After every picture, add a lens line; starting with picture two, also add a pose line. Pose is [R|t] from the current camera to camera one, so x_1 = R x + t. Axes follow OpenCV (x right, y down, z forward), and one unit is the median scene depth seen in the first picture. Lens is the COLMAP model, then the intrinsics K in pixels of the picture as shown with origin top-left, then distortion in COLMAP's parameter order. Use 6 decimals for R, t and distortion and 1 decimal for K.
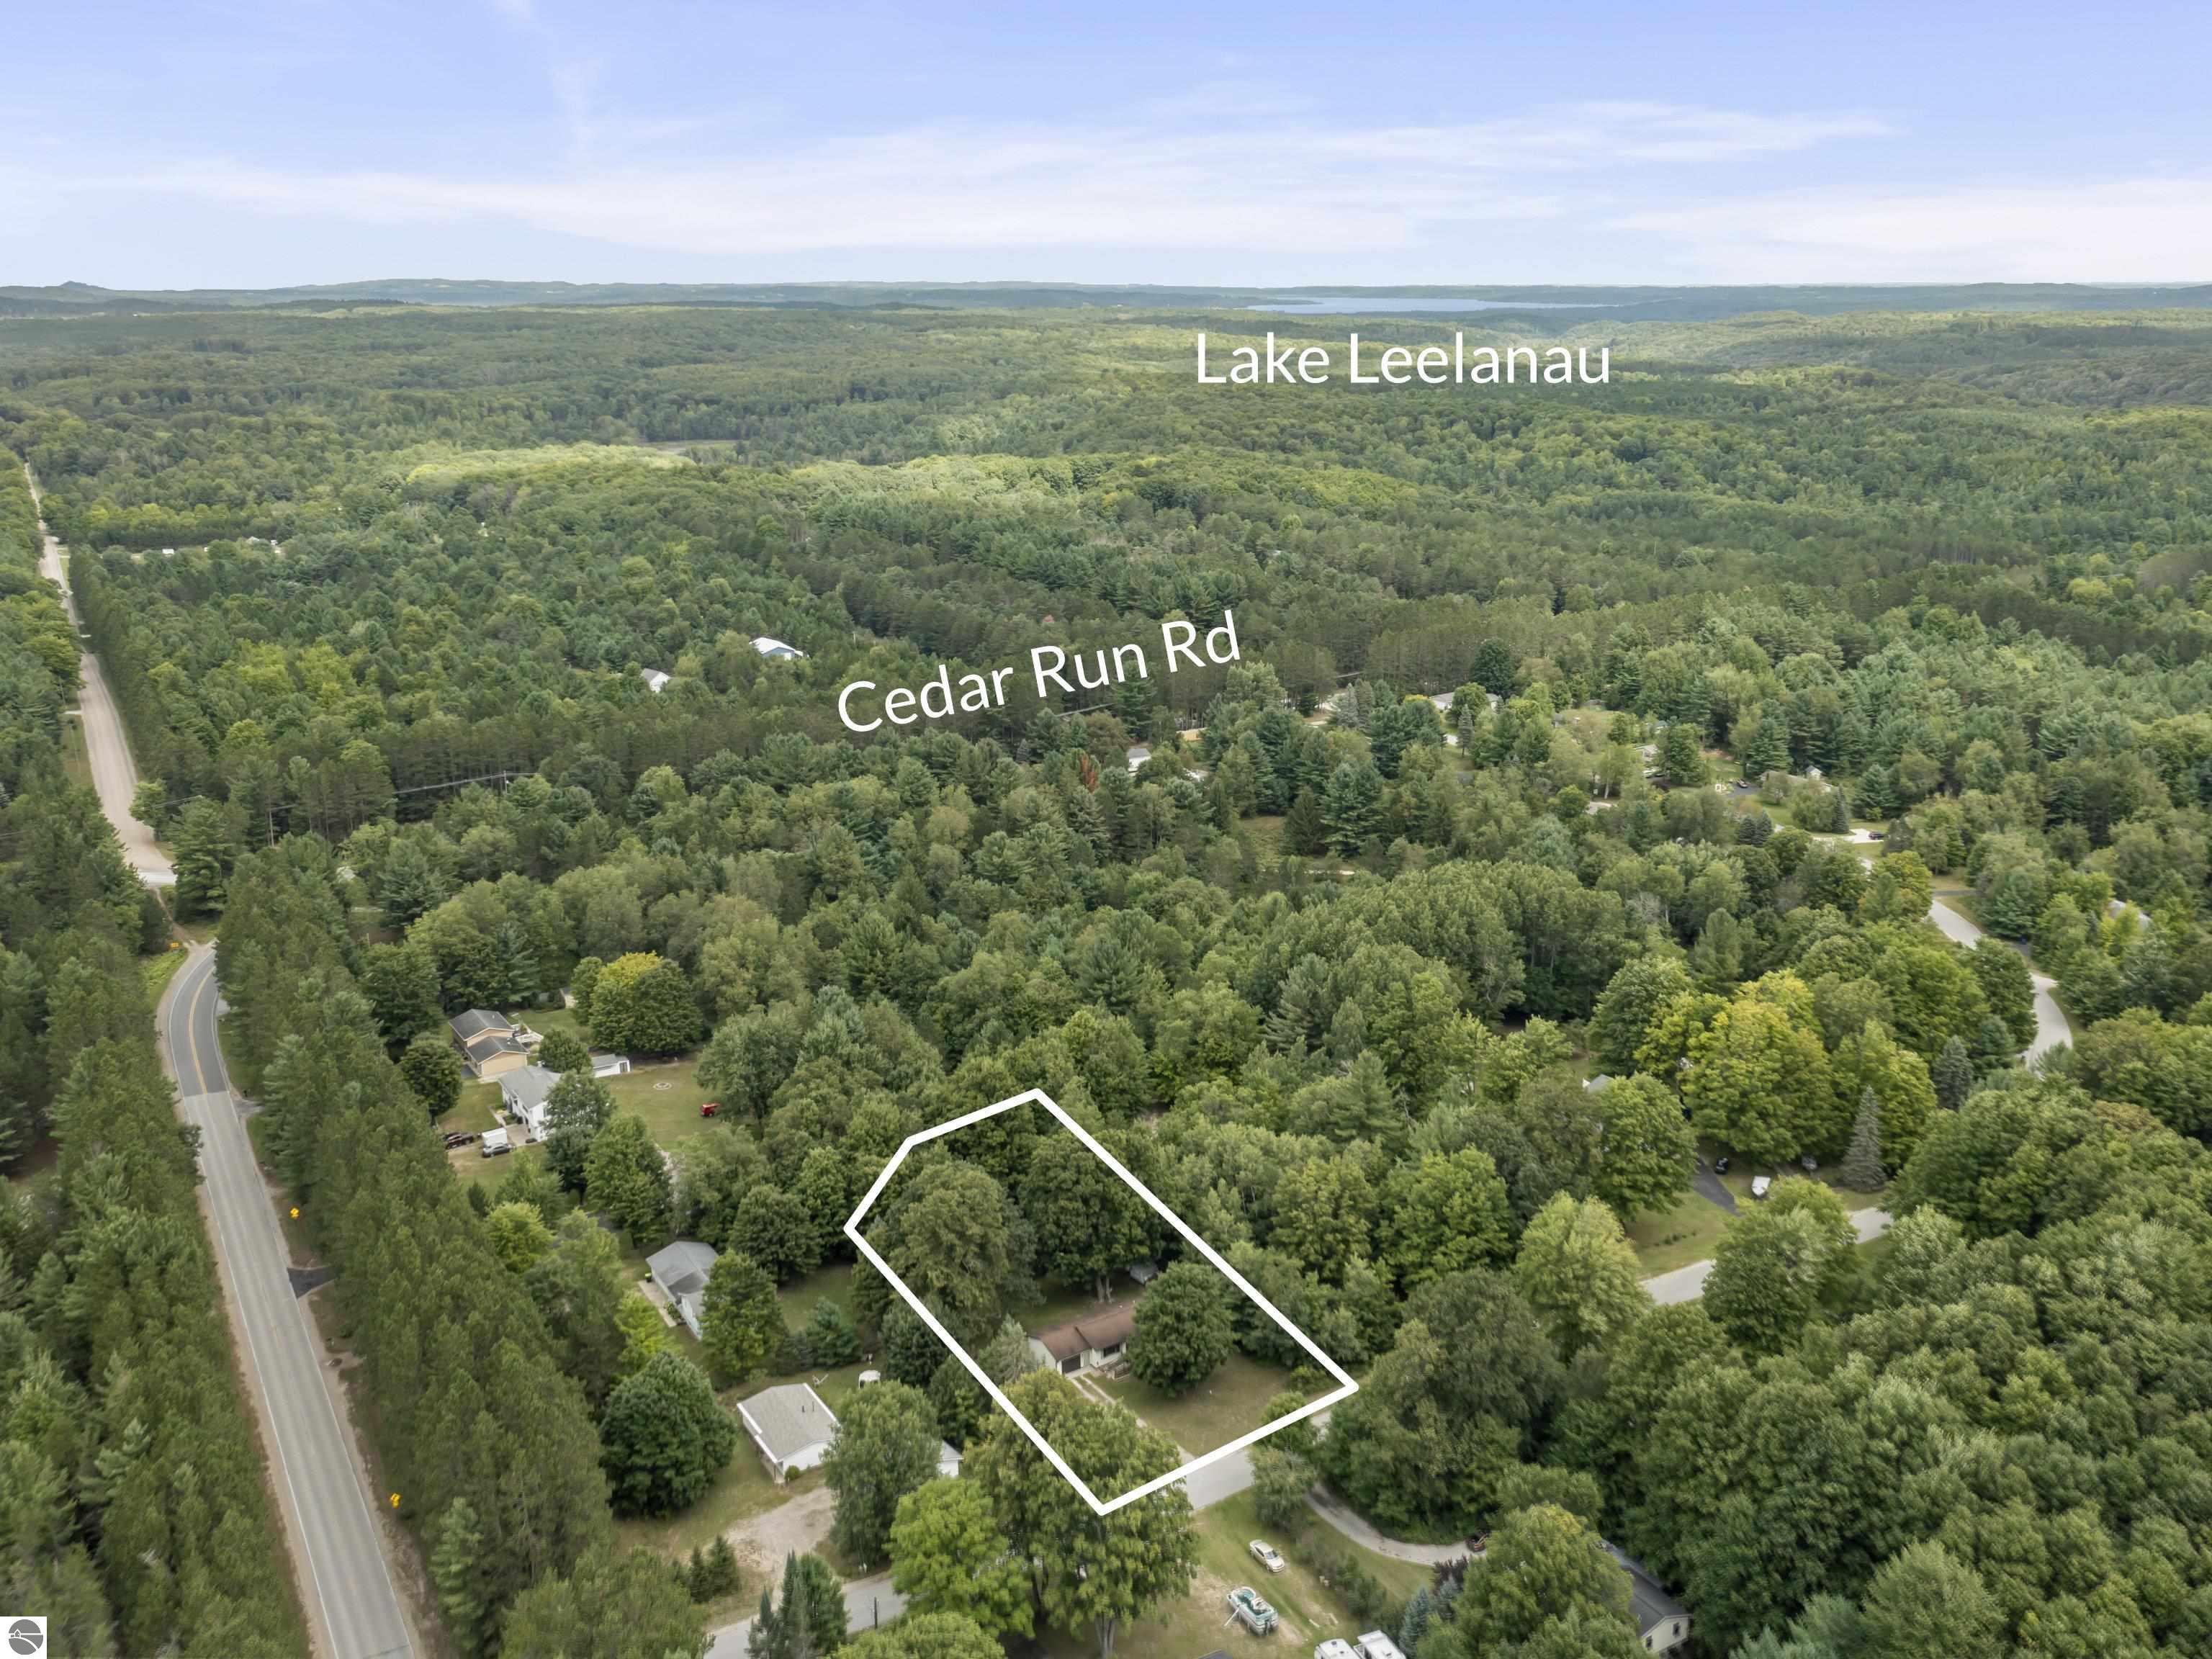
lens RADIAL K [[1870.6, 0, 1101.1], [0, 1870.6, 825.8], [0, 0, 1]] dist [0.015851, 0.000803]
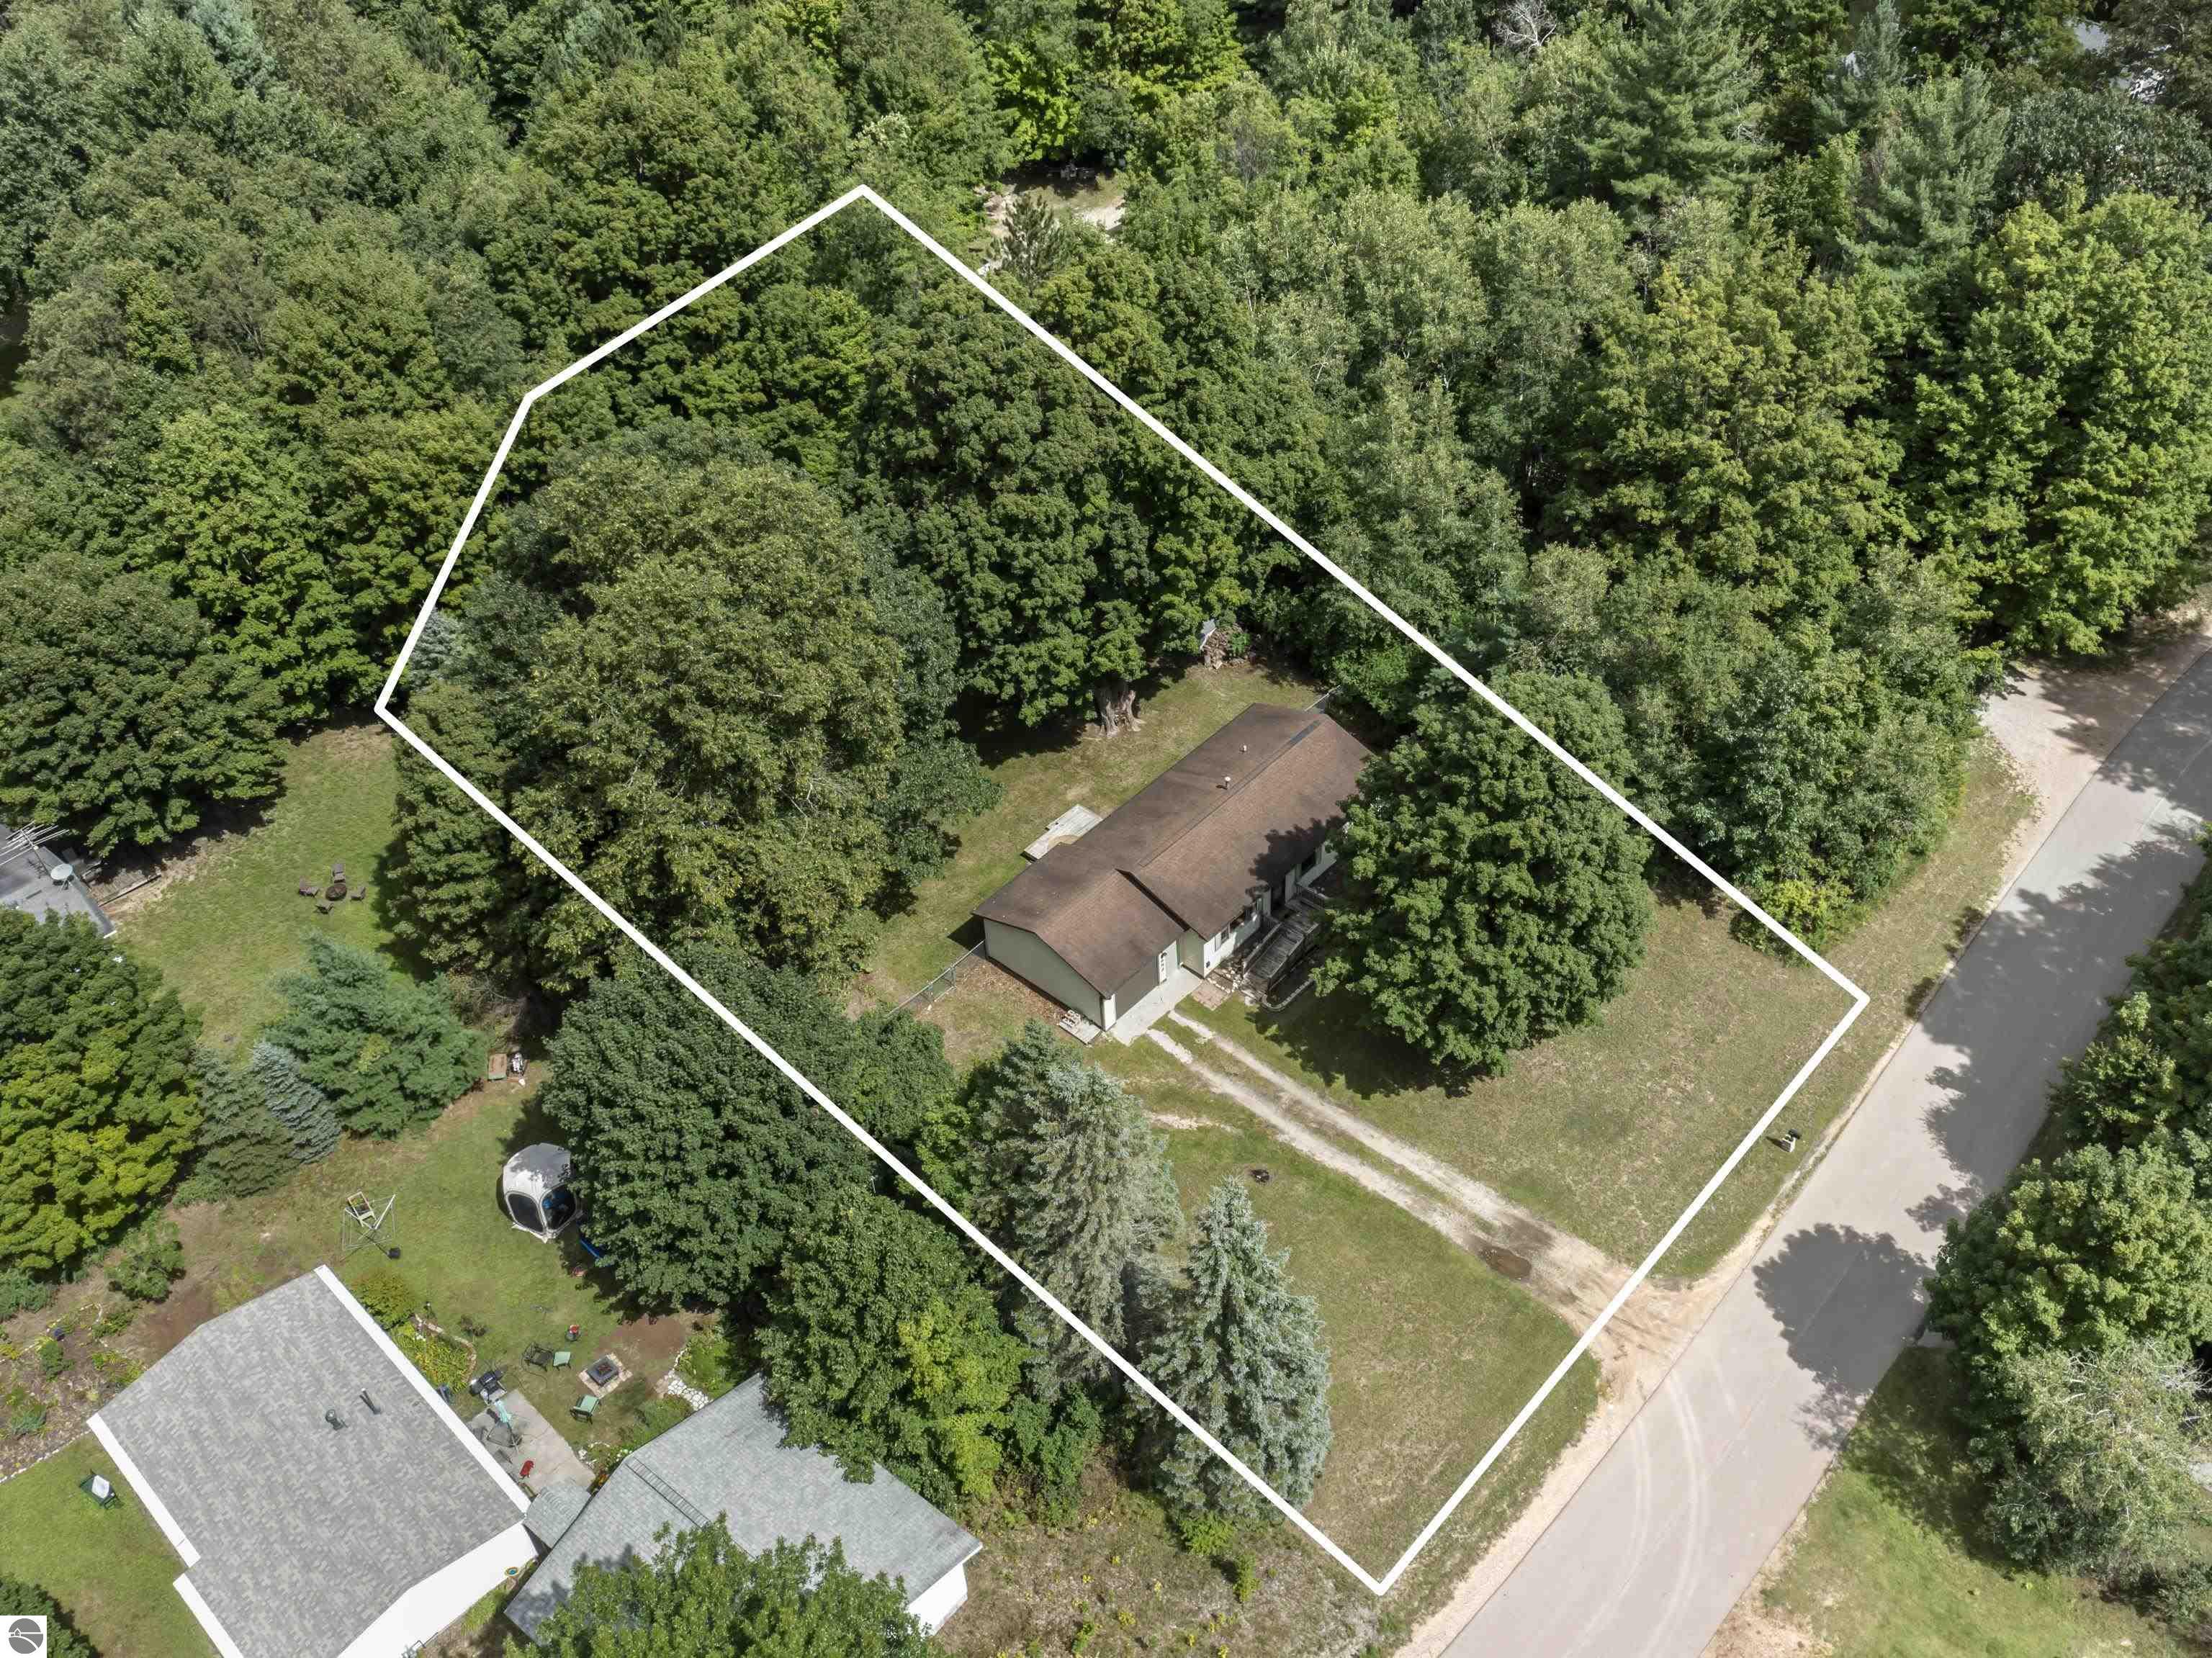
lens RADIAL K [[1870.5, 0, 1104.3], [0, 1870.5, 818.4], [0, 0, 1]] dist [0.015851, 0.000803]
pose [[0.965763, -0.178678, 0.188084, -0.070265], [0.071816, 0.880805, 0.468002, 0.091963], [-0.249287, -0.438472, 0.863481, 0.643372]]
